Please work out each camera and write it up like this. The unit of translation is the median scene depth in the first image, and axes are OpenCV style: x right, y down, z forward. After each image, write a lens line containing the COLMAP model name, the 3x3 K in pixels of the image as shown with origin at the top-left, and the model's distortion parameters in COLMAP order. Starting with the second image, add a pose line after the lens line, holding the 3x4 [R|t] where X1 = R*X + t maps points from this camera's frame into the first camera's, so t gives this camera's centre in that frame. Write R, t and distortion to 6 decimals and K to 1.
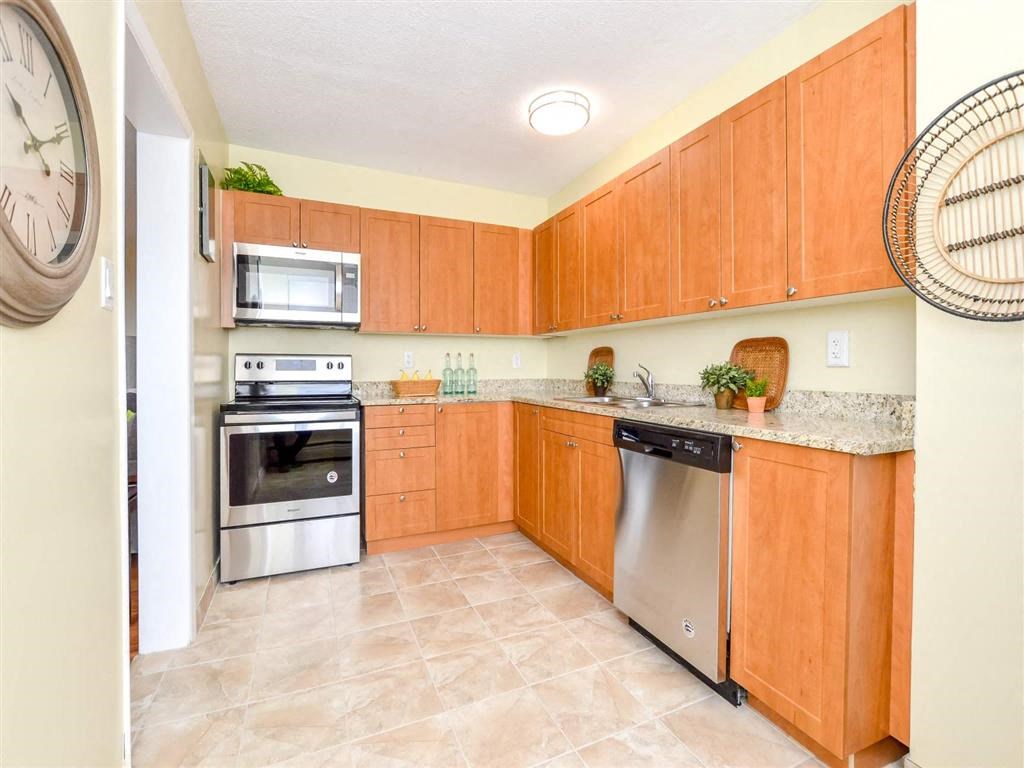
lens RADIAL K [[472.0, 0, 510.5], [0, 472.0, 363.2], [0, 0, 1]] dist [-0.016401, -0.000356]
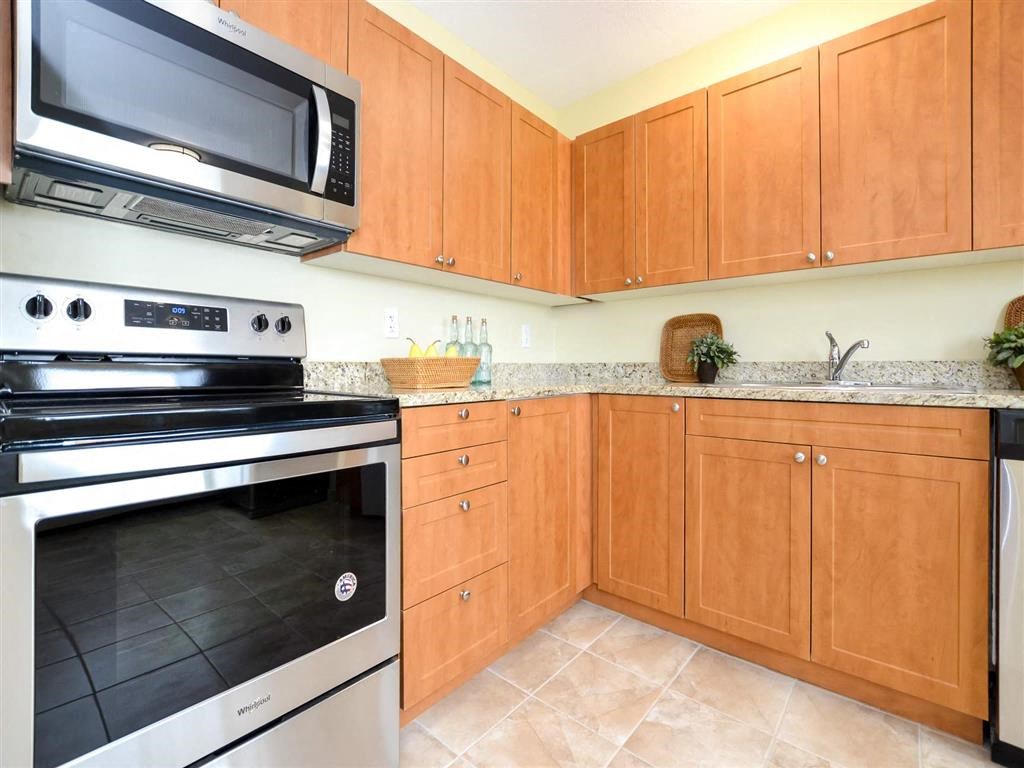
lens RADIAL K [[472.0, 0, 510.5], [0, 472.0, 363.2], [0, 0, 1]] dist [-0.016401, -0.000356]
pose [[0.904739, 0.006987, 0.425910, -0.398938], [-0.006079, 0.999975, -0.003490, 0.048892], [-0.425923, 0.000568, 0.904759, 0.544767]]
